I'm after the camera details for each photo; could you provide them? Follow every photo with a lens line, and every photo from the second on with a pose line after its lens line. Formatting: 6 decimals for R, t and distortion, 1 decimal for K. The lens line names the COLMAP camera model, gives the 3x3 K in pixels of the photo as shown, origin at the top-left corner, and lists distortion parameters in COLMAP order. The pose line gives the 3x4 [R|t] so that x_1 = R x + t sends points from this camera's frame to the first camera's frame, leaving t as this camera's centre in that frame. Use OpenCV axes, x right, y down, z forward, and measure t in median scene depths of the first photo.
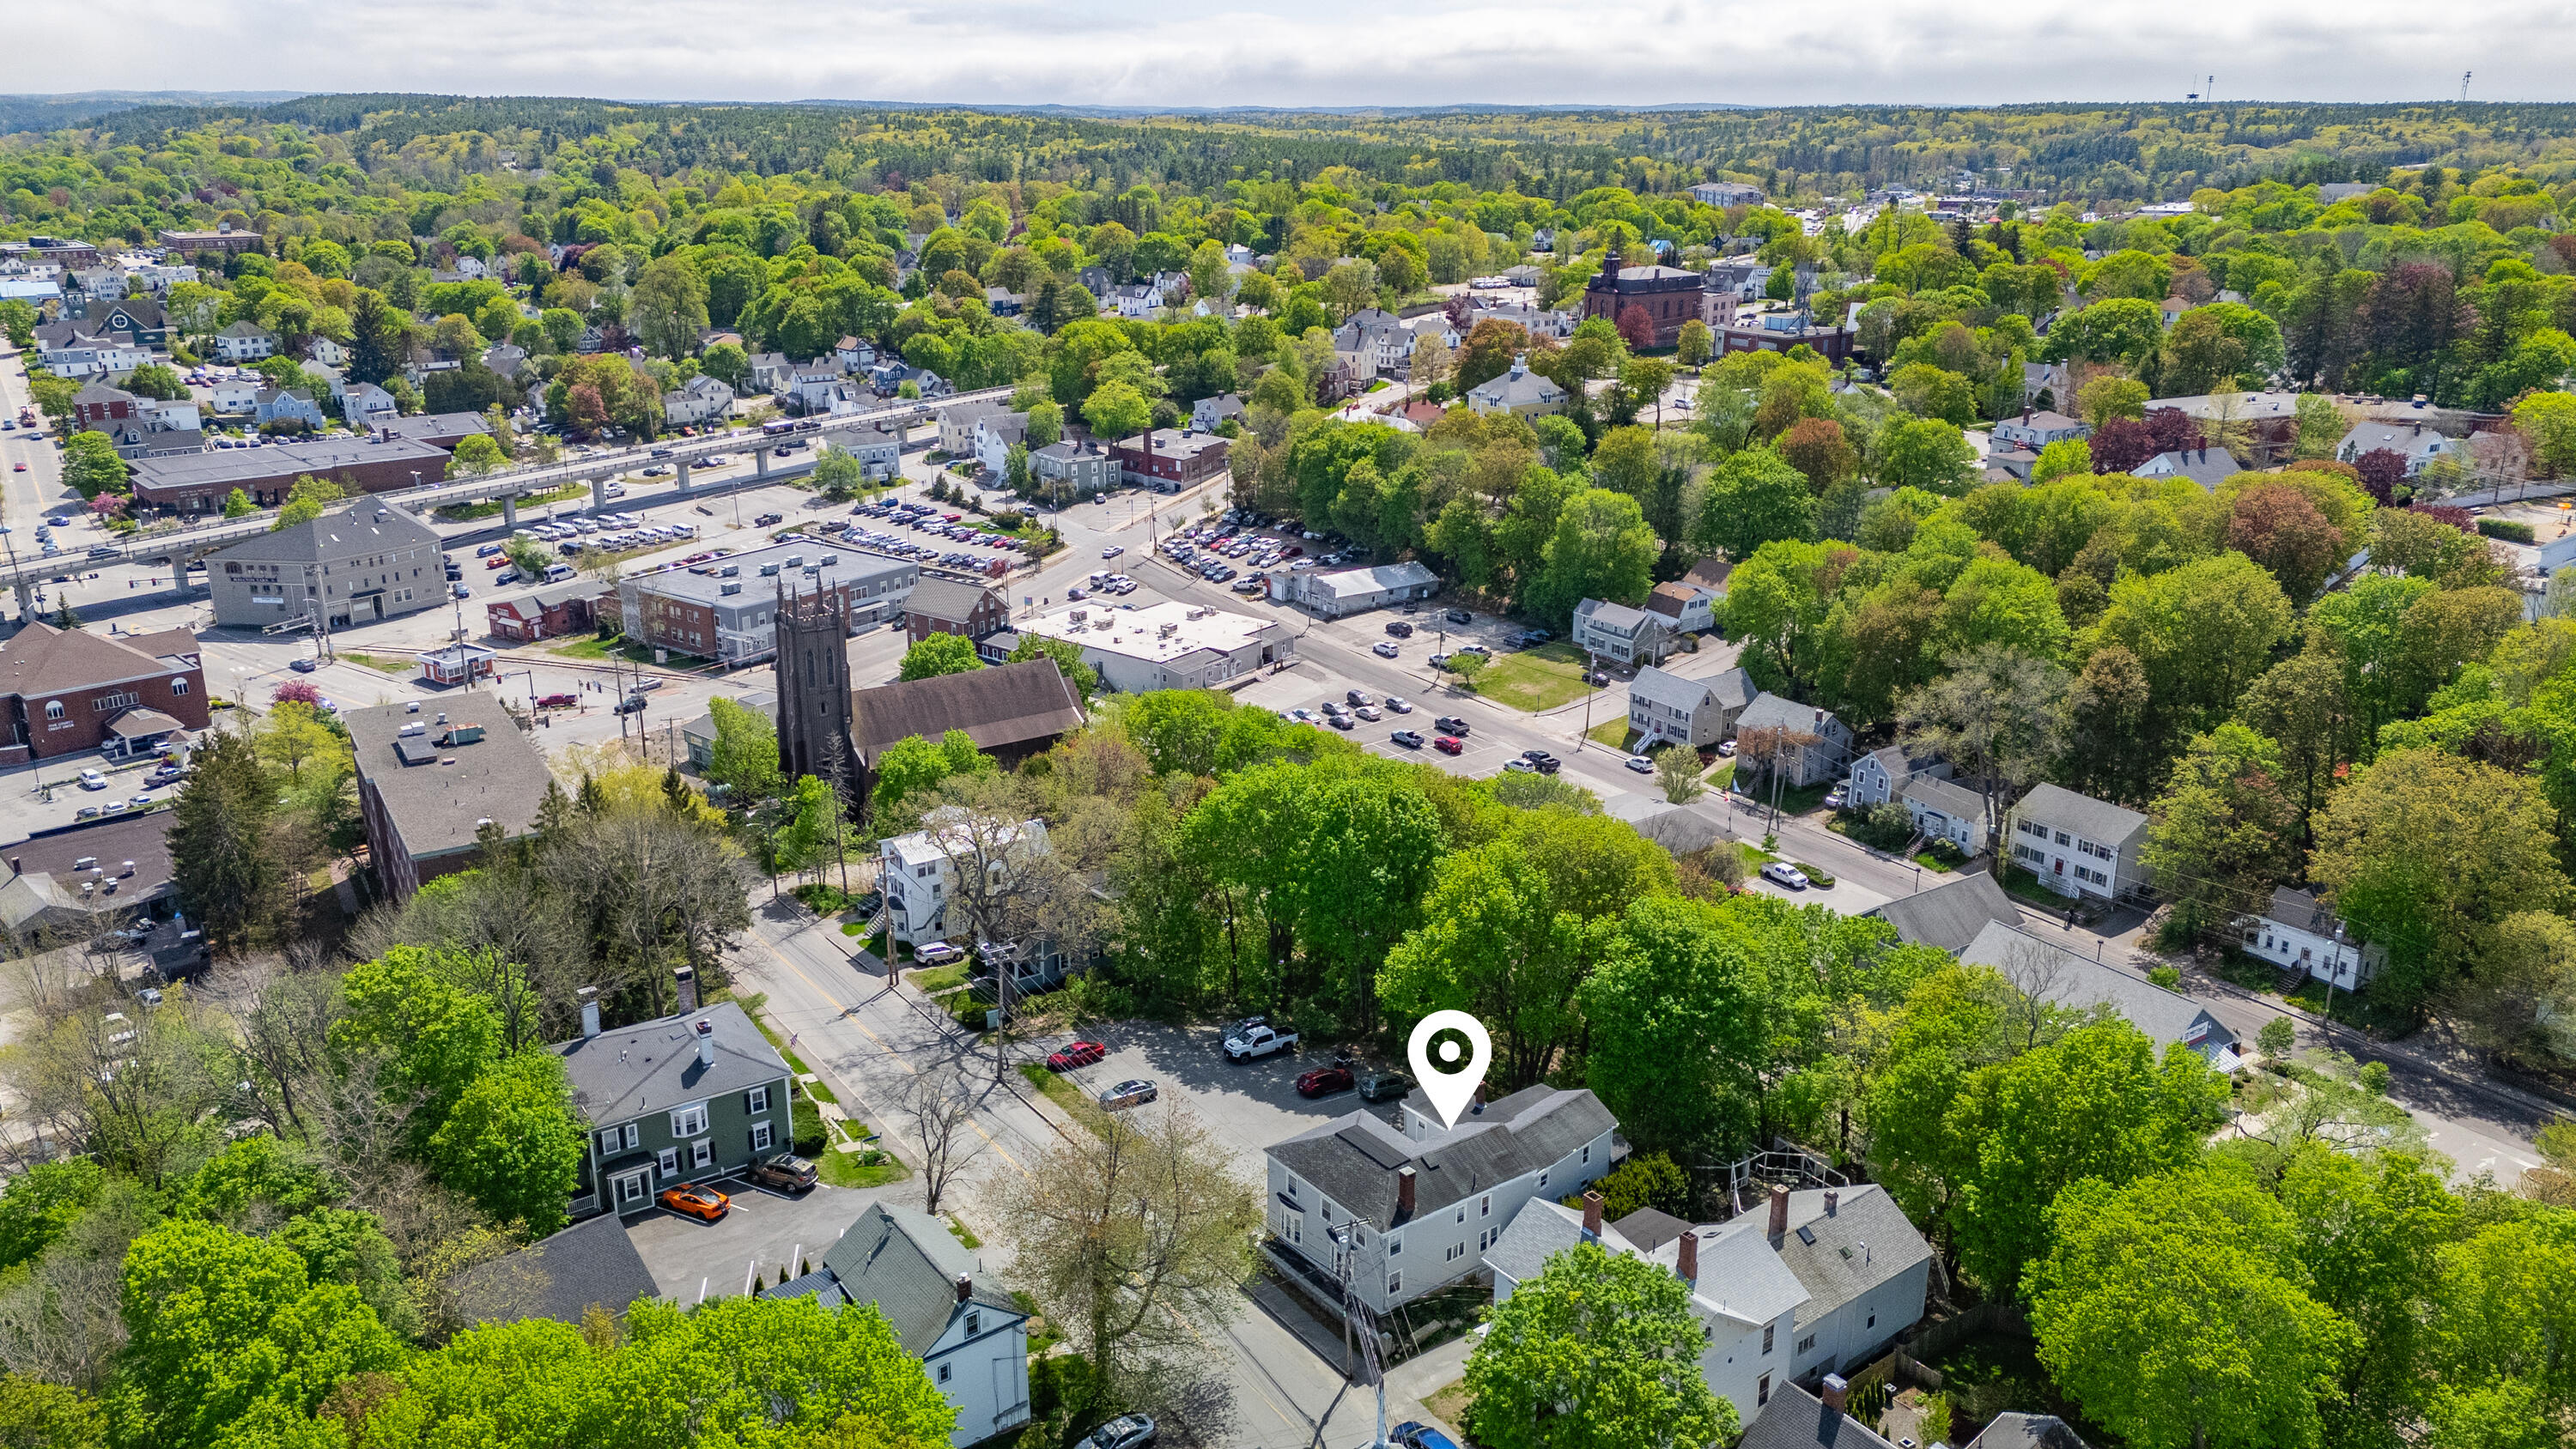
lens RADIAL K [[1886.8, 0, 1288.0], [0, 1886.8, 724.5], [0, 0, 1]] dist [0.123066, -0.162057]
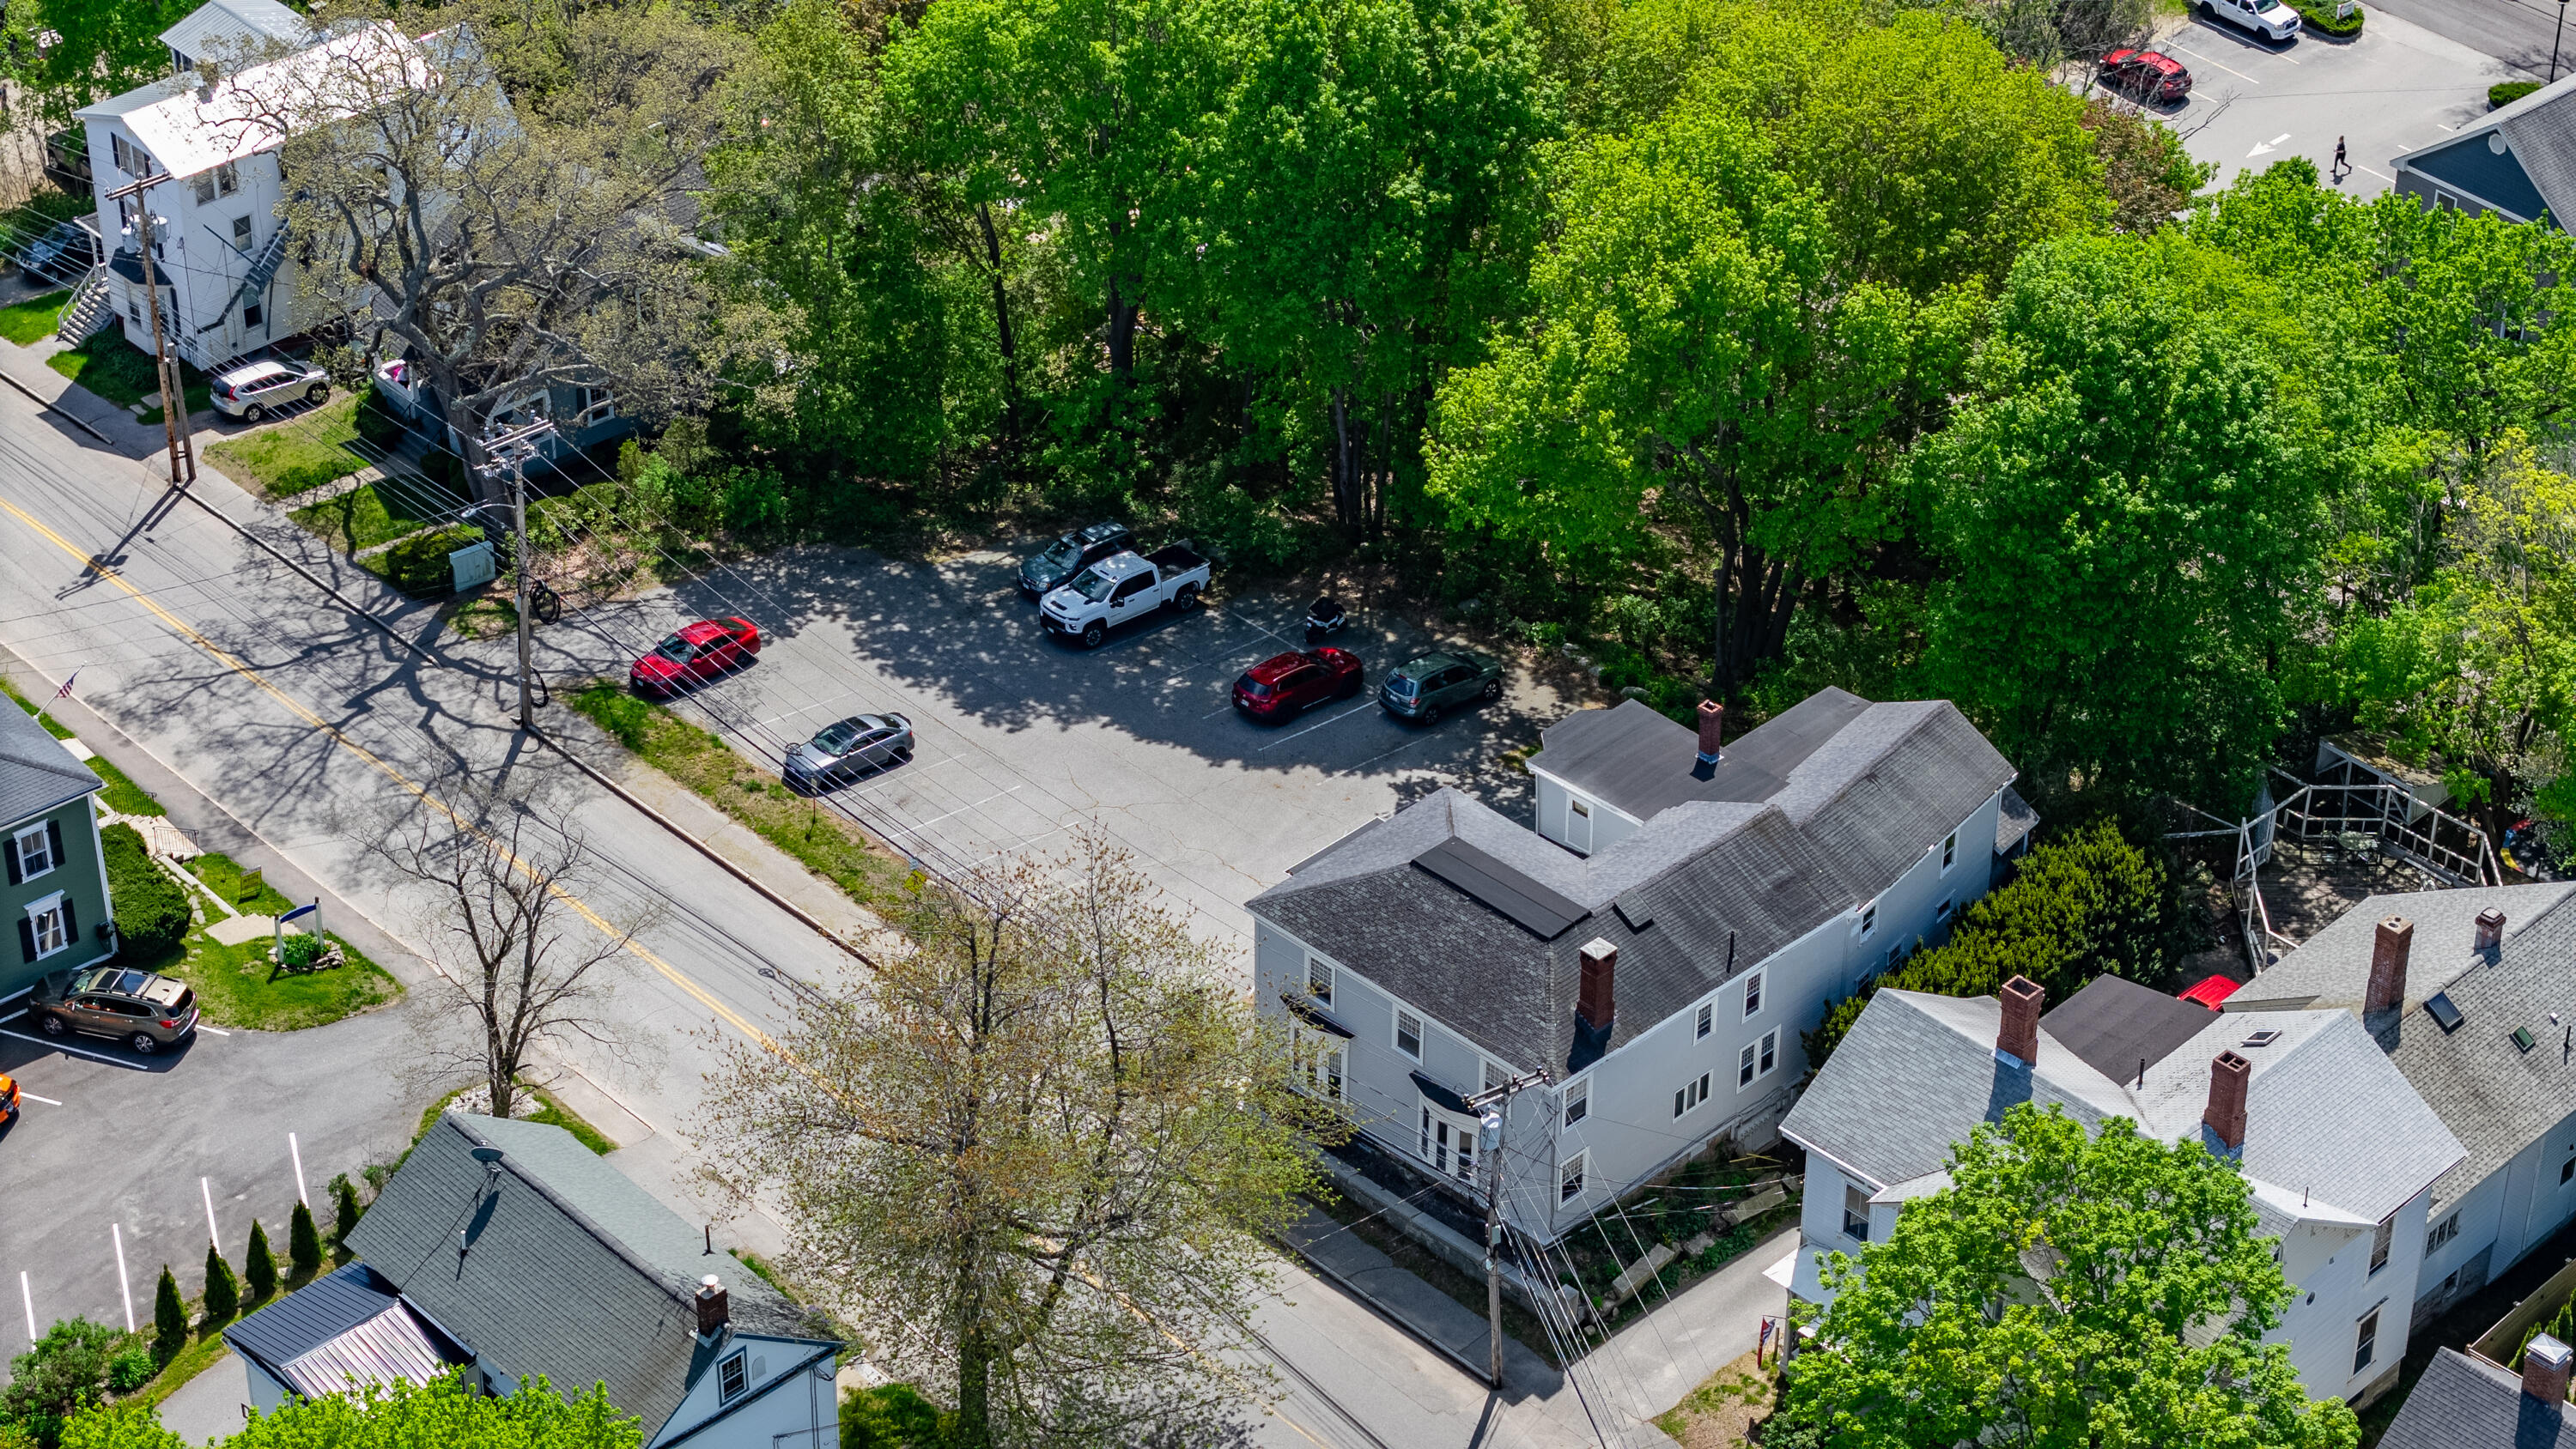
lens RADIAL K [[5187.6, 0, 1288.0], [0, 5187.6, 724.5], [0, 0, 1]] dist [-0.324627, 2.608278]
pose [[0.991696, -0.070411, 0.107620, -0.106815], [0.038789, 0.961601, 0.271696, -0.116707], [-0.122618, -0.265265, 0.956347, -0.112088]]
